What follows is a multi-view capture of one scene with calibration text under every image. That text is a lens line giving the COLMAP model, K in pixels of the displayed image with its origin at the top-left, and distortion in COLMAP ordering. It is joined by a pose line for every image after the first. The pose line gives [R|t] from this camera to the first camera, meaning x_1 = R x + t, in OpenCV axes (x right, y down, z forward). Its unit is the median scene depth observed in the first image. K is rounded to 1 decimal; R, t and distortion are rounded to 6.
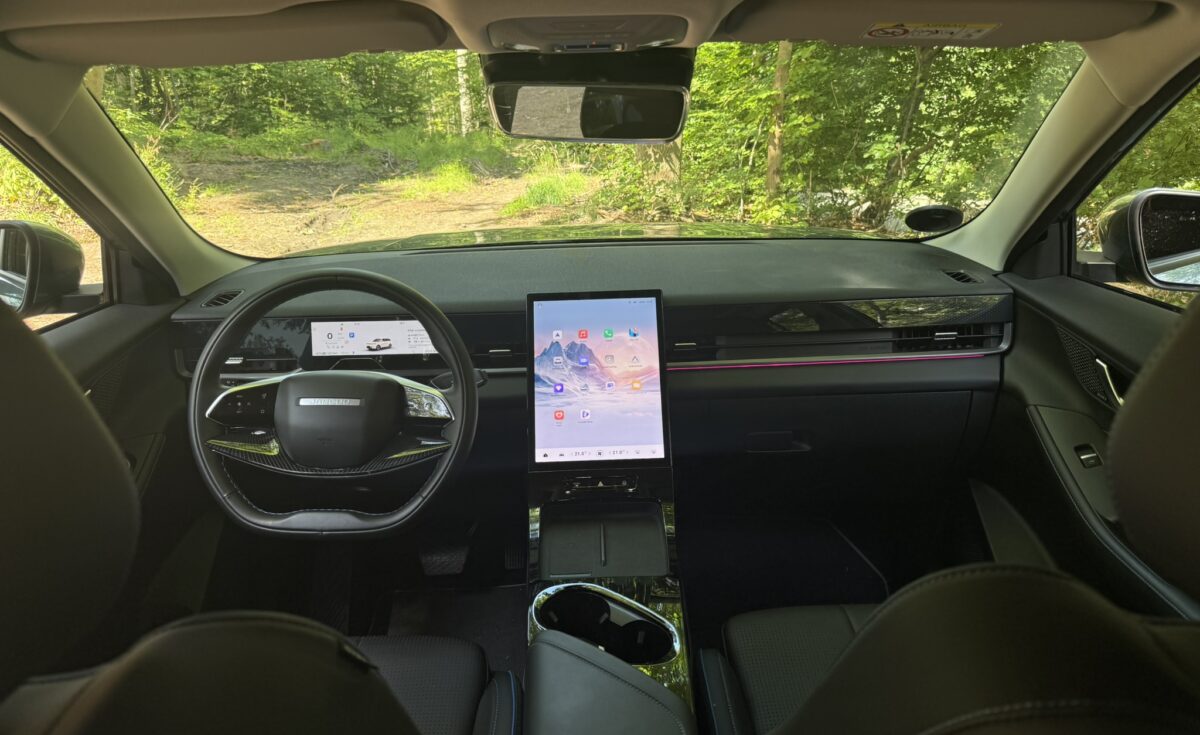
lens RADIAL K [[836.2, 0, 597.2], [0, 836.2, 413.4], [0, 0, 1]] dist [0.105503, -0.144266]
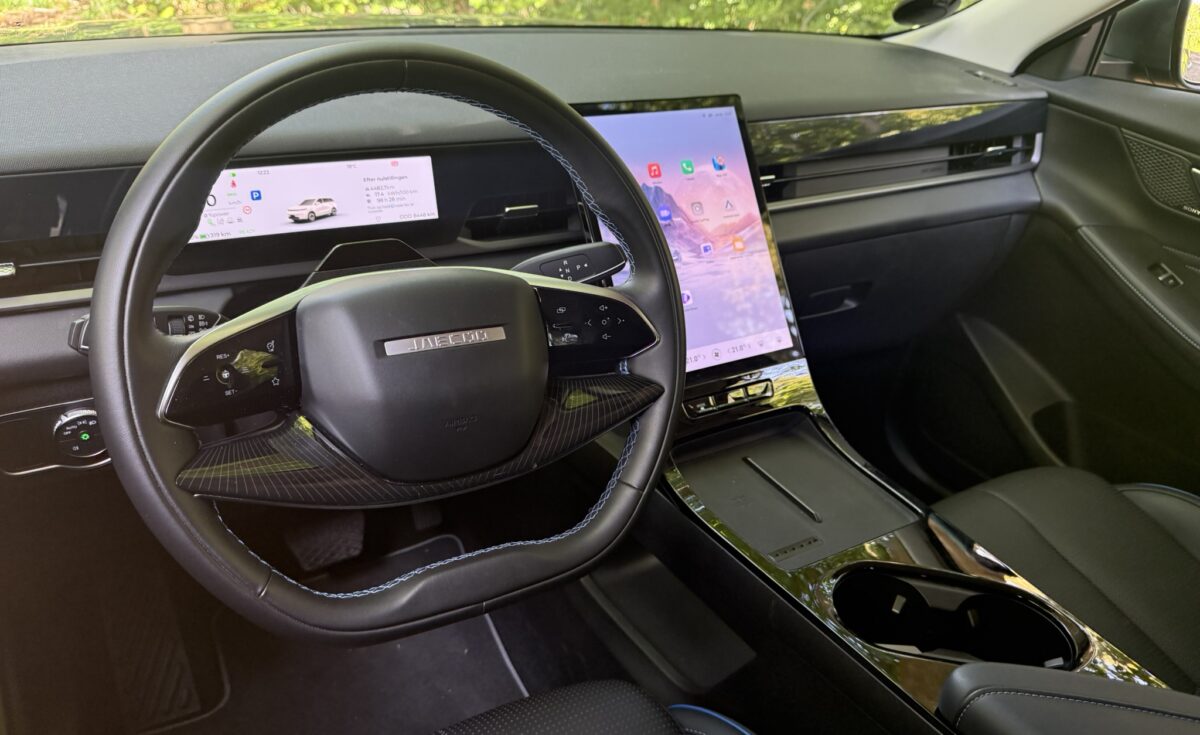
lens RADIAL K [[836.2, 0, 597.2], [0, 836.2, 413.4], [0, 0, 1]] dist [0.105503, -0.144266]
pose [[0.860991, -0.185676, 0.473517, -0.390928], [0.096801, 0.973788, 0.205832, -0.051456], [-0.499323, -0.131383, 0.856397, 0.453642]]
